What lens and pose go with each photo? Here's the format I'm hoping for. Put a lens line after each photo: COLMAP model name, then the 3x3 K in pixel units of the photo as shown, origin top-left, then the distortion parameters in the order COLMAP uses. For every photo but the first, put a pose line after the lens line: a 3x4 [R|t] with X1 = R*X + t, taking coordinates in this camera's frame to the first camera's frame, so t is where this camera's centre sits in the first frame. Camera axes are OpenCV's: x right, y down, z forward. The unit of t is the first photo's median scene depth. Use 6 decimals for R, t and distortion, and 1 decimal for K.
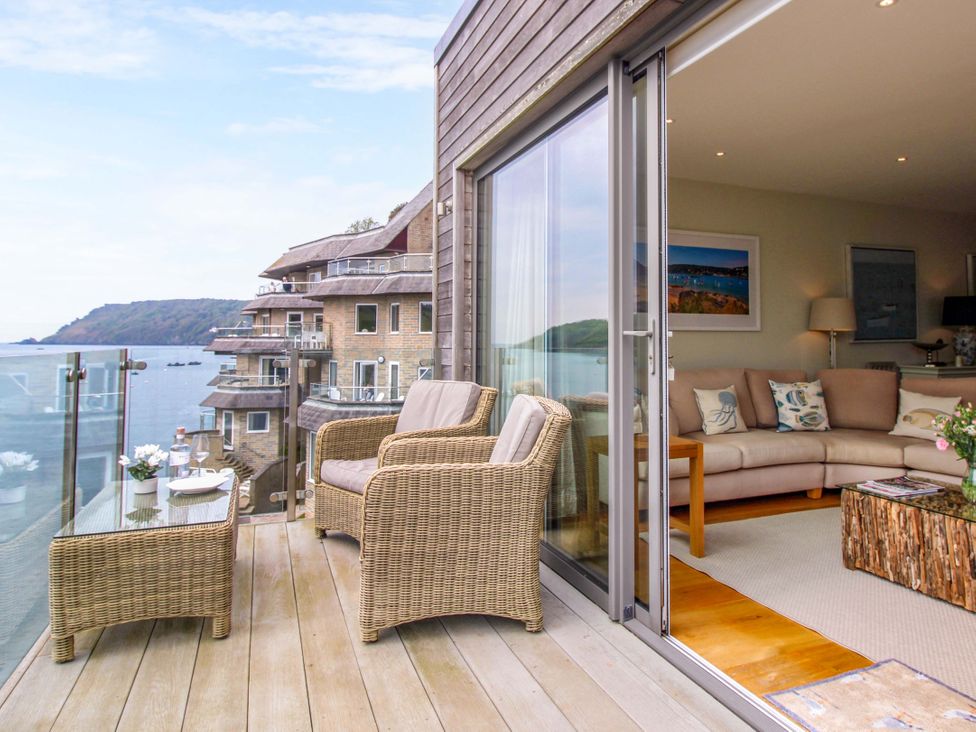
lens RADIAL K [[632.7, 0, 517.7], [0, 632.7, 307.4], [0, 0, 1]] dist [0.000972, -0.028257]
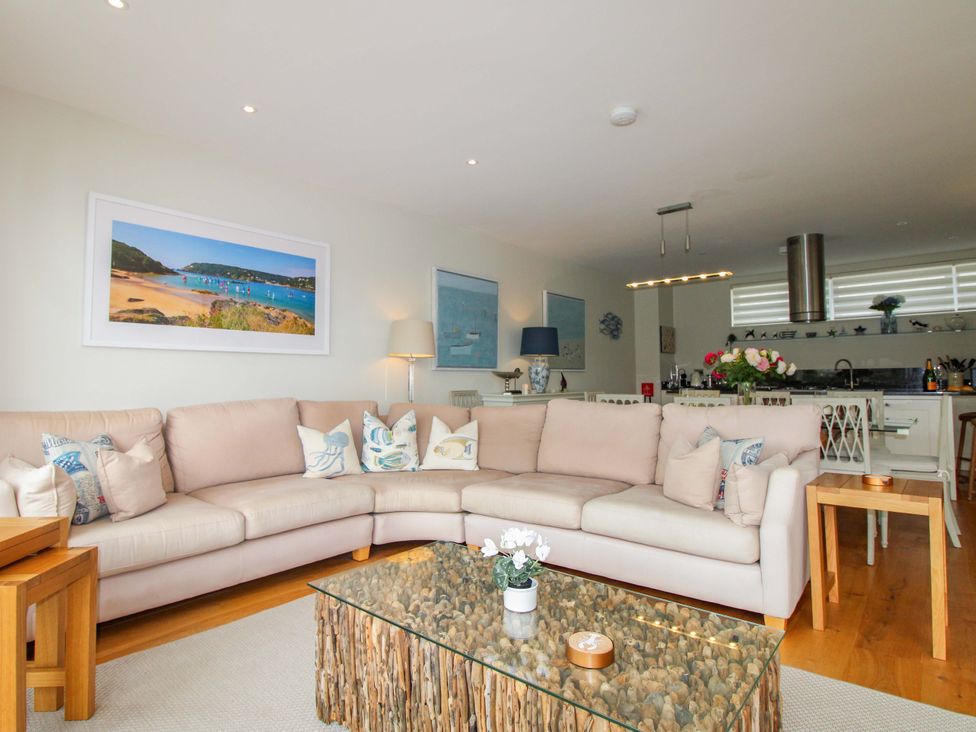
lens RADIAL K [[531.1, 0, 485.5], [0, 531.1, 354.4], [0, 0, 1]] dist [0.001786, -0.010942]
pose [[0.887907, 0.018225, 0.459661, 0.251925], [-0.019637, 0.999806, -0.001710, 0.034561], [-0.459603, -0.007508, 0.888093, 0.282457]]
